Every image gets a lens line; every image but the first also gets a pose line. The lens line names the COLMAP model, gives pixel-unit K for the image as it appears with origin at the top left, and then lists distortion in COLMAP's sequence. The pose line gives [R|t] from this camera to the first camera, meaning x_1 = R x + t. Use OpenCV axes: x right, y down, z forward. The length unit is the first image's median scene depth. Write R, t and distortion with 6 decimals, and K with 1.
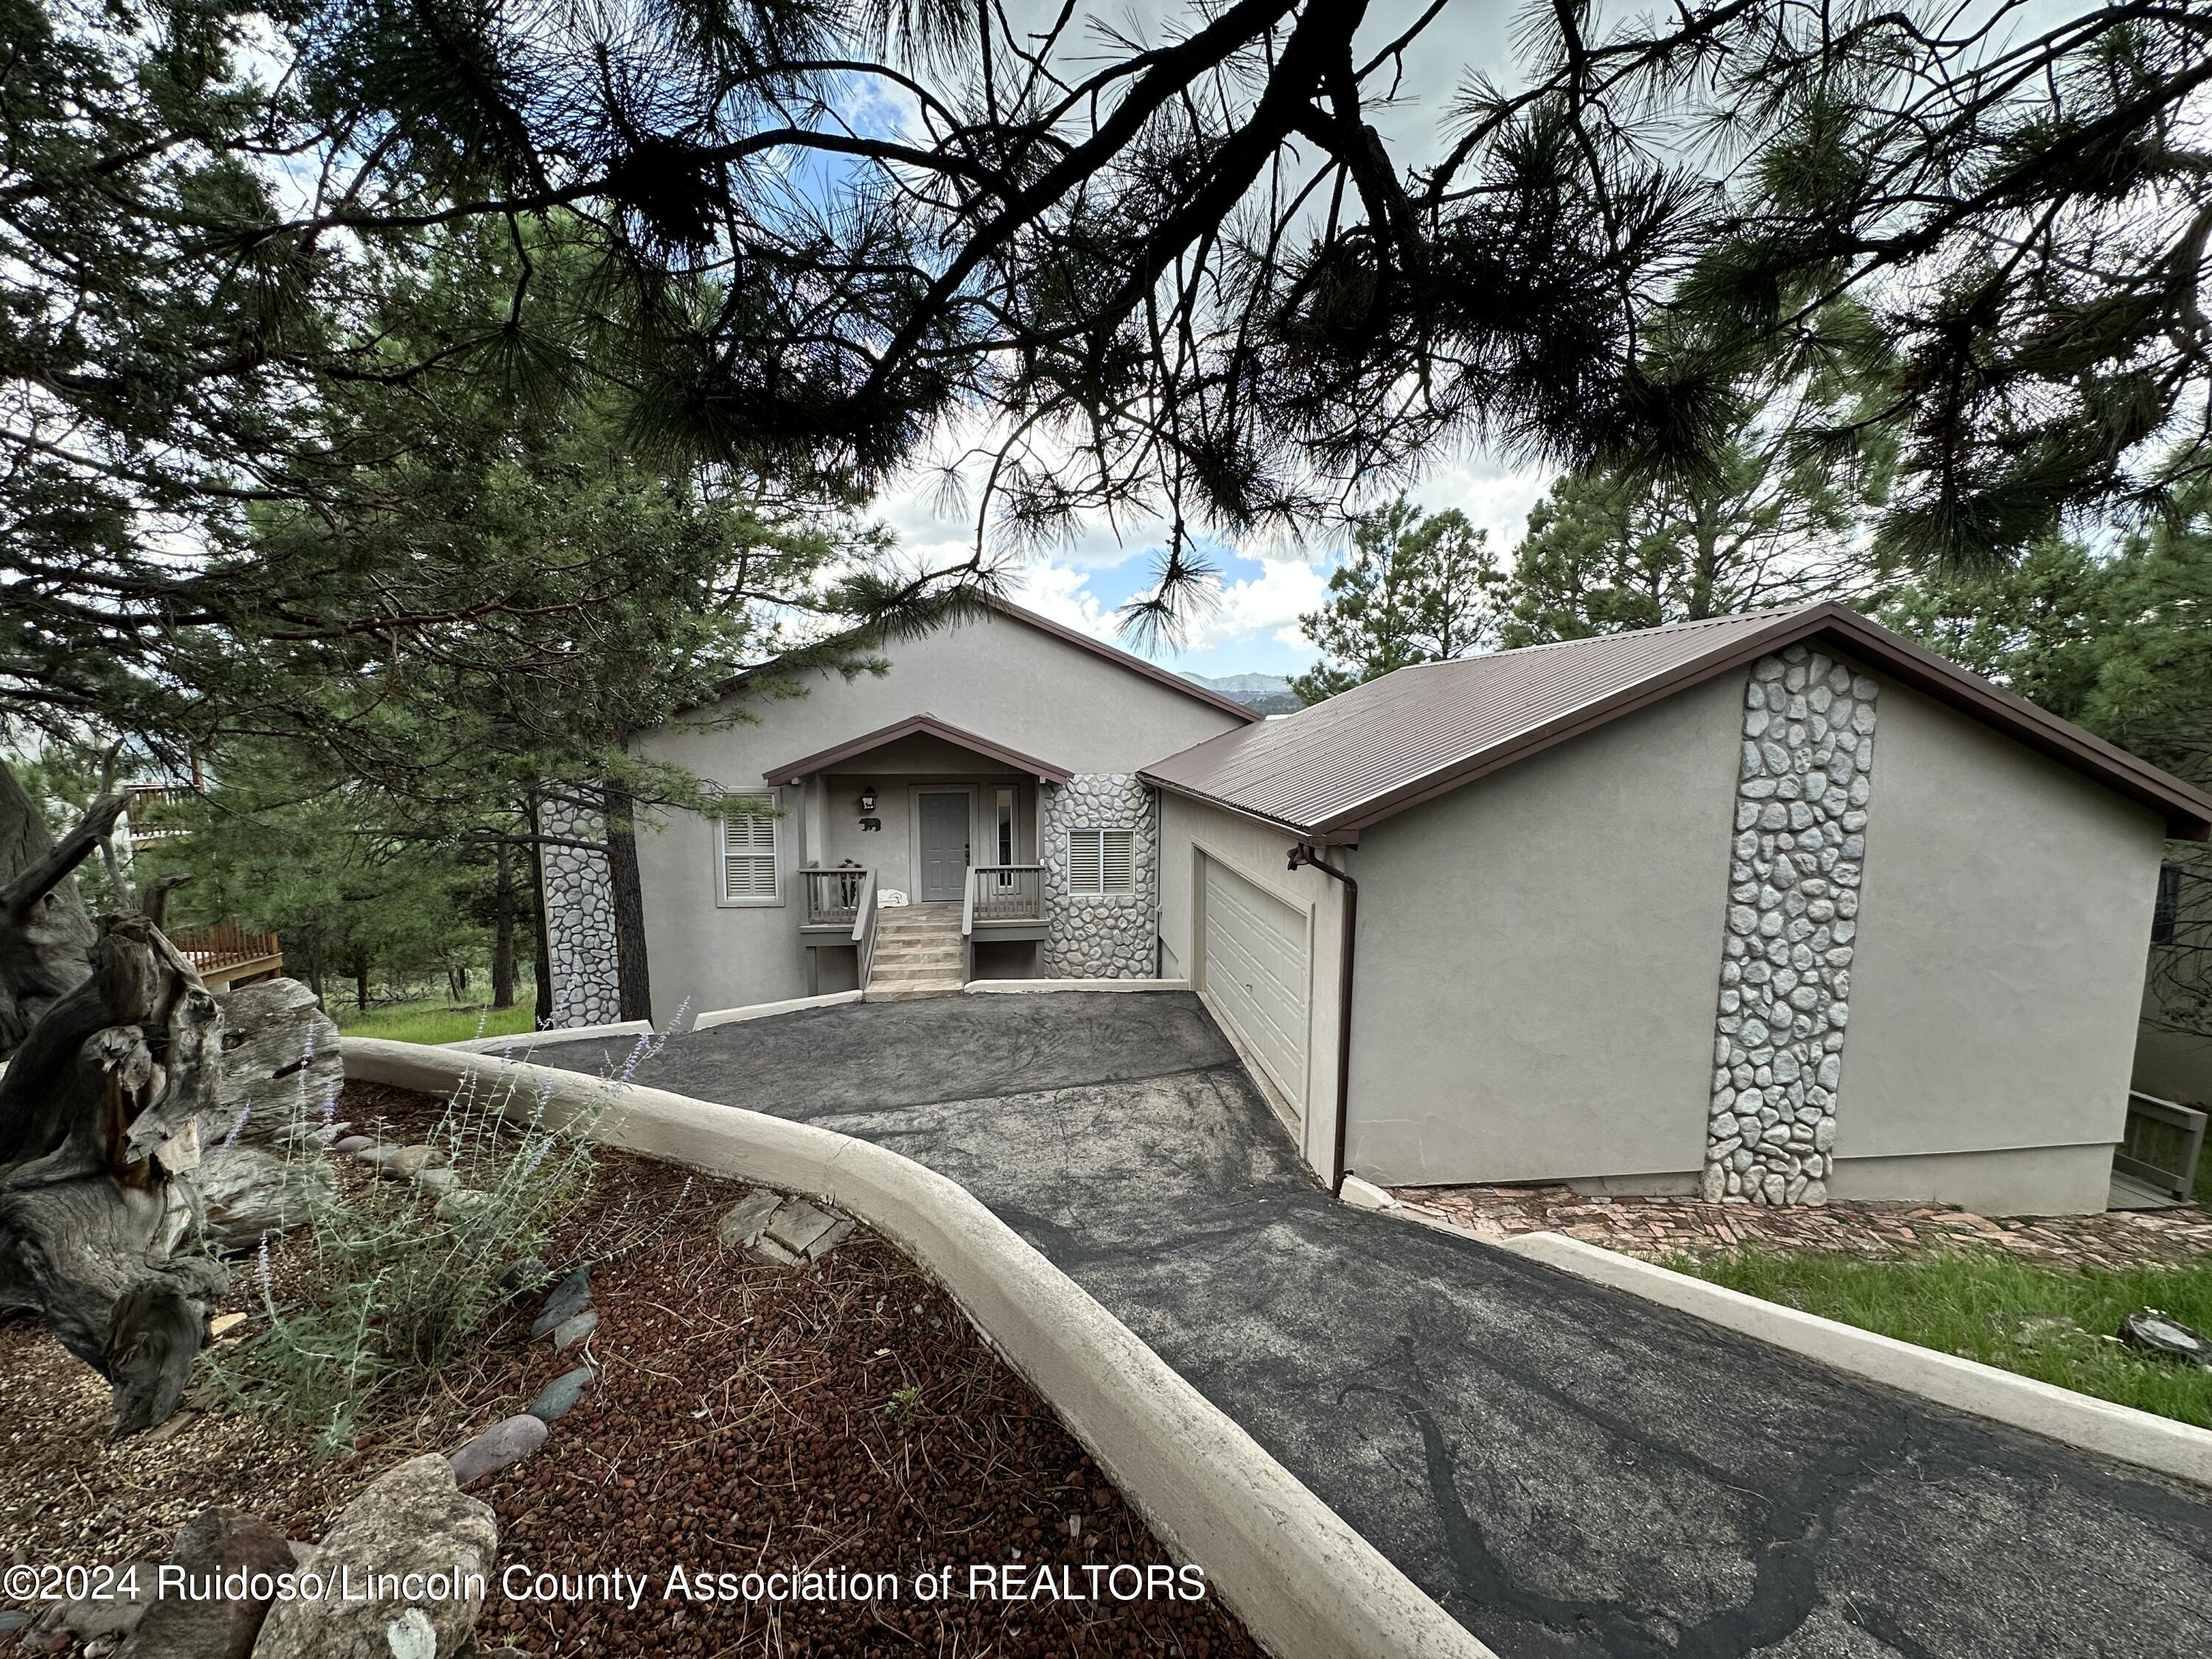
lens RADIAL K [[881.3, 0, 1105.8], [0, 881.3, 831.5], [0, 0, 1]] dist [-0.000726, -0.000613]
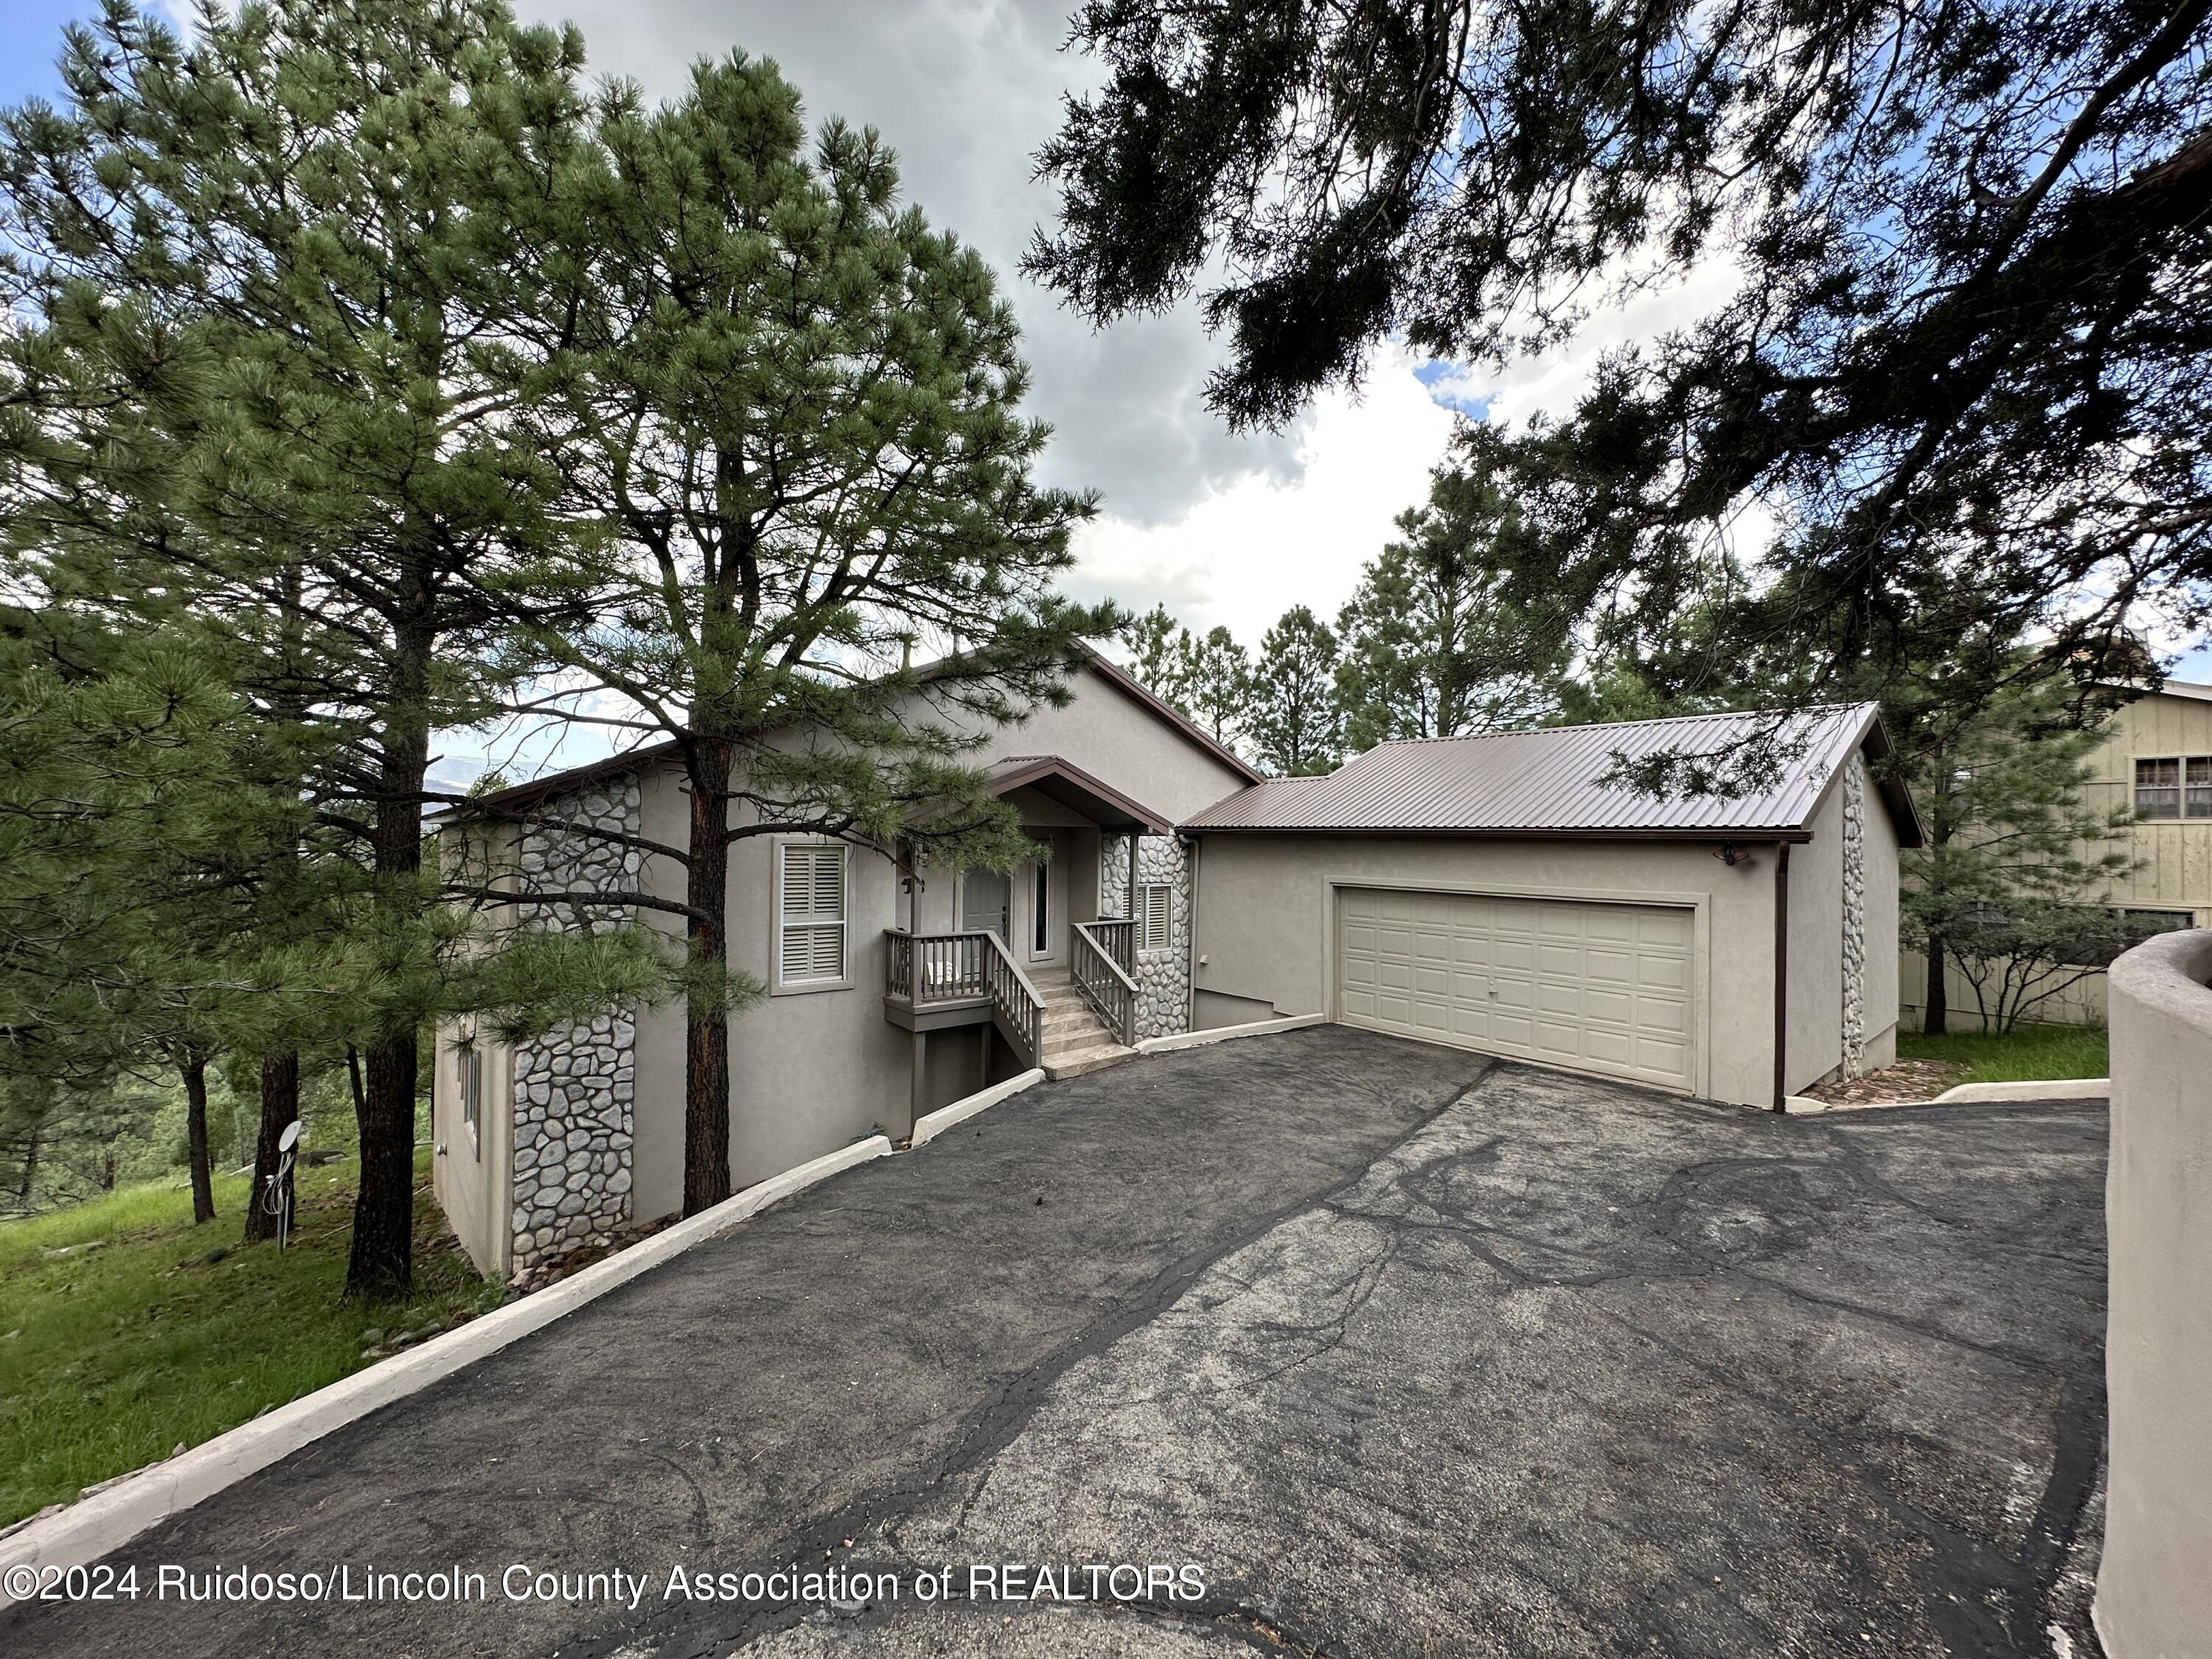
lens RADIAL K [[881.3, 0, 1107.1], [0, 881.3, 835.4], [0, 0, 1]] dist [-0.000726, -0.000613]
pose [[0.825907, 0.010938, 0.563700, -0.629621], [0.053753, 0.993730, -0.098039, 0.039147], [-0.561238, 0.111272, 0.820140, 0.215195]]
